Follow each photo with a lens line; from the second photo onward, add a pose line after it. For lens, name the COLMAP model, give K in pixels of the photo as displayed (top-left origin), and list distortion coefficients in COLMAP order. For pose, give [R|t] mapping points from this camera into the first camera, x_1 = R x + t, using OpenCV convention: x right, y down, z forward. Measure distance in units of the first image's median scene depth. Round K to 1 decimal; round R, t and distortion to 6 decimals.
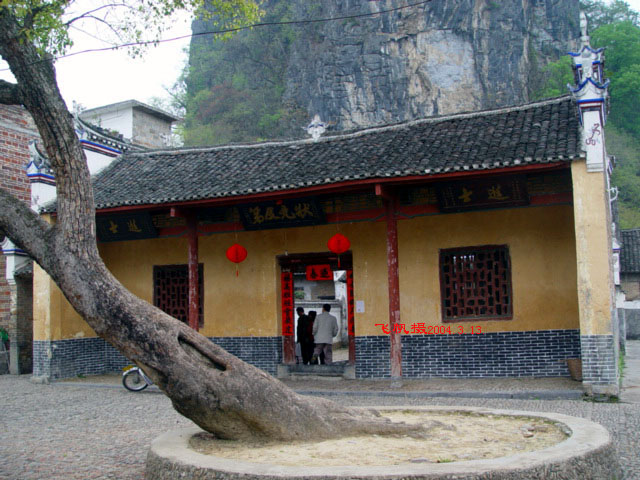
lens RADIAL K [[733.4, 0, 317.8], [0, 733.4, 239.9], [0, 0, 1]] dist [-0.138606, 0.000000]
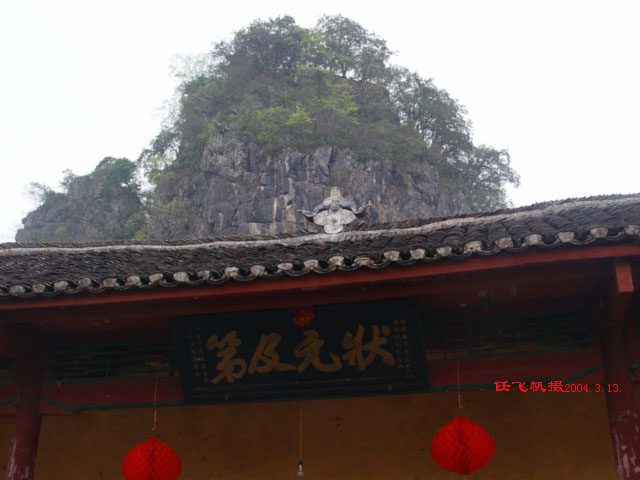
lens RADIAL K [[870.1, 0, 320.2], [0, 870.1, 239.9], [0, 0, 1]] dist [-0.142633, 0.000000]
pose [[0.978123, 0.113638, 0.174244, -0.018495], [-0.050067, 0.941586, -0.333029, 0.008007], [-0.201911, 0.317019, 0.926677, 0.089092]]
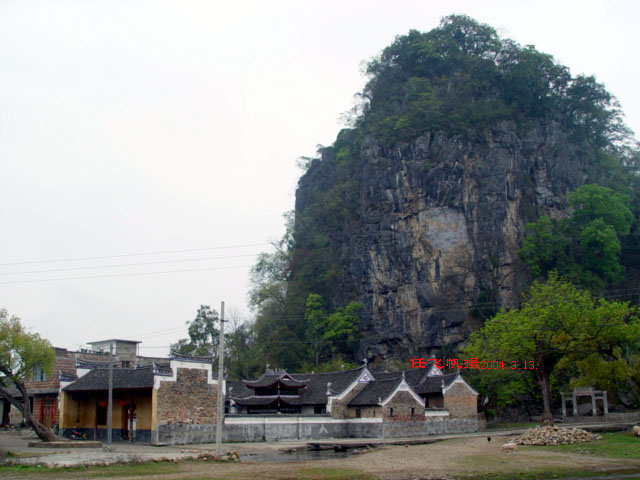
lens RADIAL K [[733.4, 0, 320.0], [0, 733.4, 239.8], [0, 0, 1]] dist [-0.138606, 0.000000]
pose [[0.963715, -0.057694, -0.260623, 0.314575], [0.021801, 0.990113, -0.138569, -0.045544], [0.266041, 0.127859, 0.955444, -0.365273]]
